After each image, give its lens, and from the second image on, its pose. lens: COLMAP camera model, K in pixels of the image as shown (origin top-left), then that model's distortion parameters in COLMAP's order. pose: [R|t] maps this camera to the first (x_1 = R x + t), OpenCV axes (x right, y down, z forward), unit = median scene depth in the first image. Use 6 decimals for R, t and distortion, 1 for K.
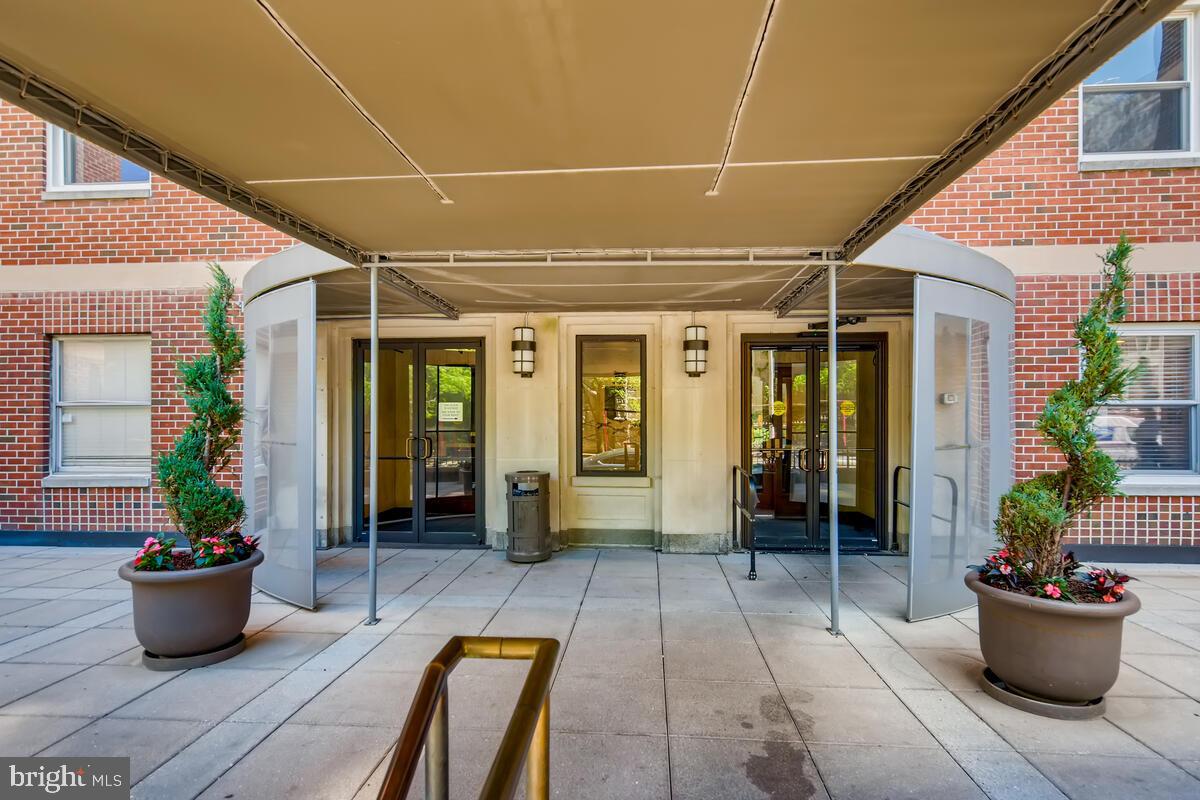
lens RADIAL K [[610.2, 0, 611.0], [0, 610.2, 406.0], [0, 0, 1]] dist [-0.005919, 0.005825]
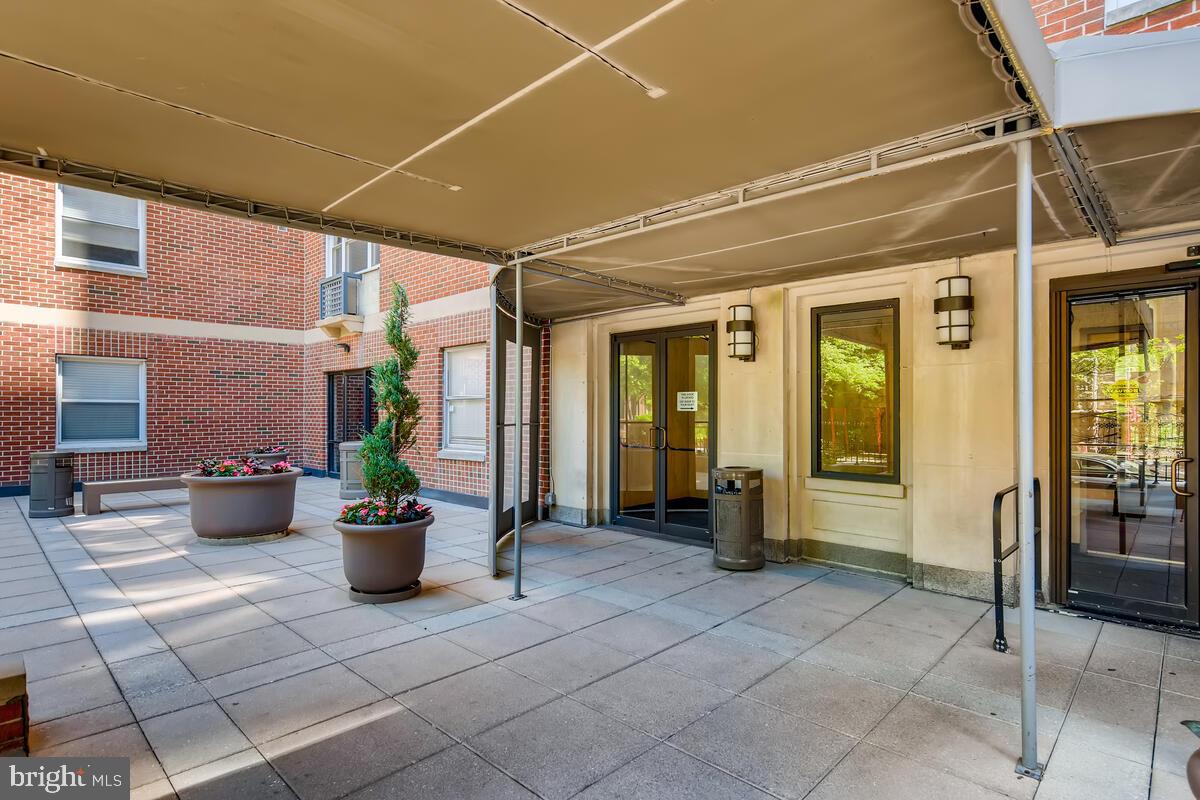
lens RADIAL K [[610.2, 0, 606.9], [0, 610.2, 402.5], [0, 0, 1]] dist [-0.005919, 0.005825]
pose [[0.769355, -0.007430, -0.638778, 0.280629], [0.010761, 0.999941, 0.001330, 0.009511], [0.638731, -0.007897, 0.769390, 0.192406]]
